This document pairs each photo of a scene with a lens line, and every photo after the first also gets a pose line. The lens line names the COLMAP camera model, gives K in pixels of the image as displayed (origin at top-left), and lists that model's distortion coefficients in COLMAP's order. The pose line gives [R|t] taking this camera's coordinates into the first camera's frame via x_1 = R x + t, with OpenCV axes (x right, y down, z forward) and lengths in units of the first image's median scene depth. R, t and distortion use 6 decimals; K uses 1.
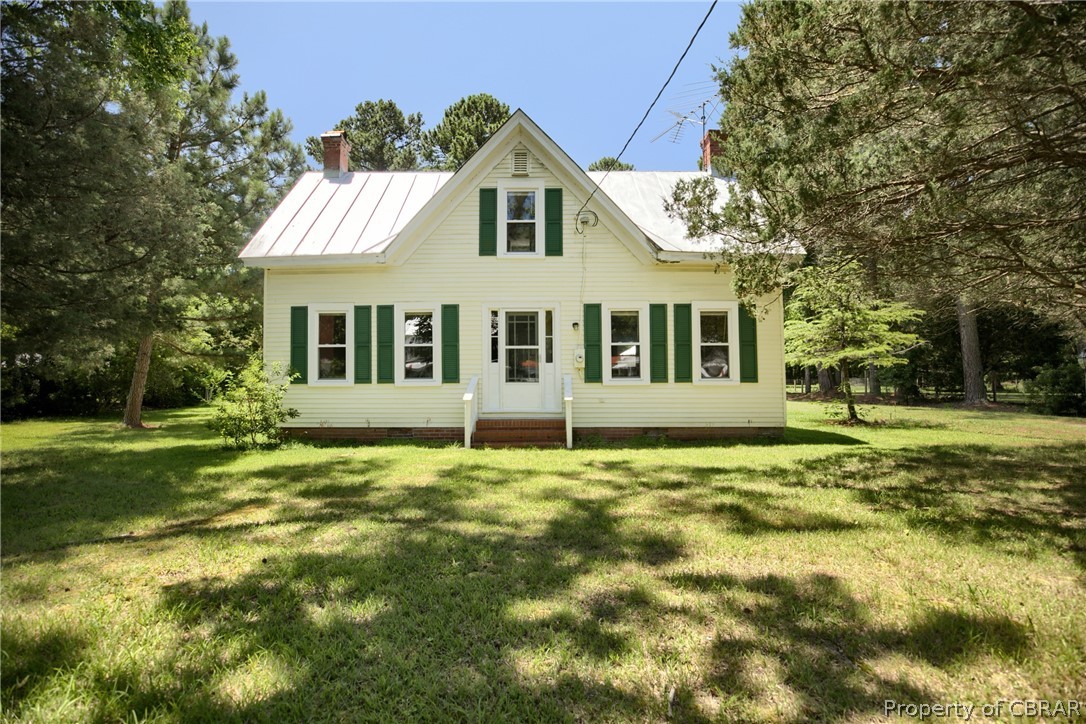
lens RADIAL K [[495.6, 0, 548.3], [0, 495.6, 365.8], [0, 0, 1]] dist [-0.022513, 0.002359]
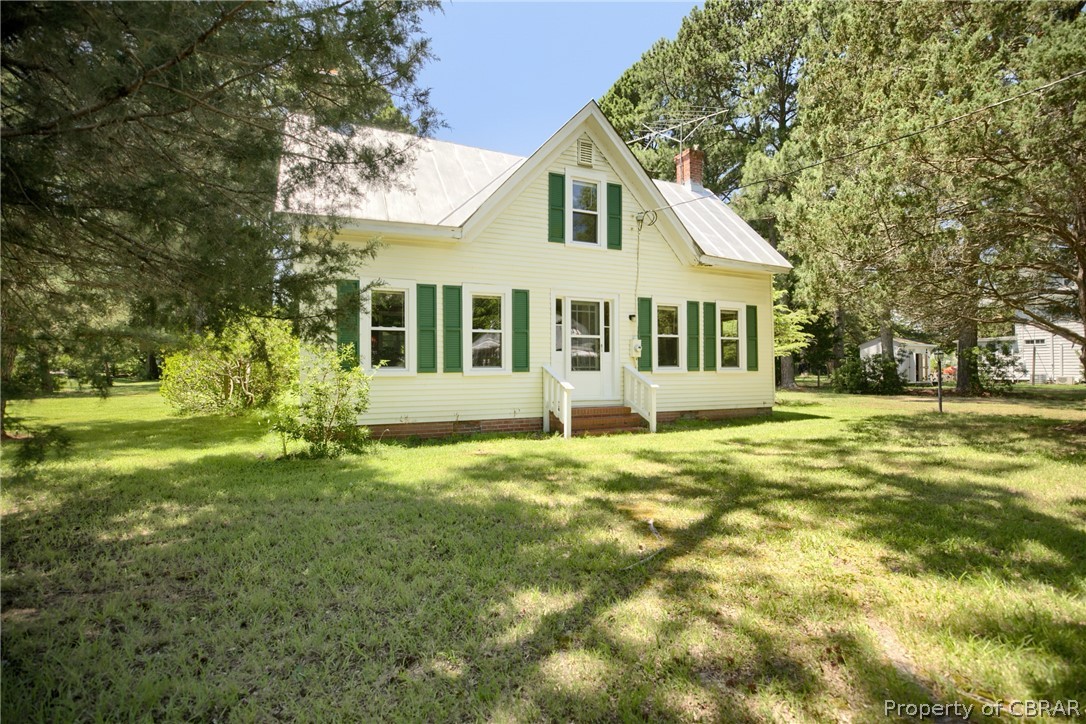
lens RADIAL K [[495.6, 0, 548.9], [0, 495.6, 363.3], [0, 0, 1]] dist [-0.022513, 0.002359]
pose [[0.912239, 0.003923, 0.409640, -0.539243], [-0.012442, 0.999758, 0.018135, 0.000398], [-0.409470, -0.021640, 0.912067, 0.102893]]
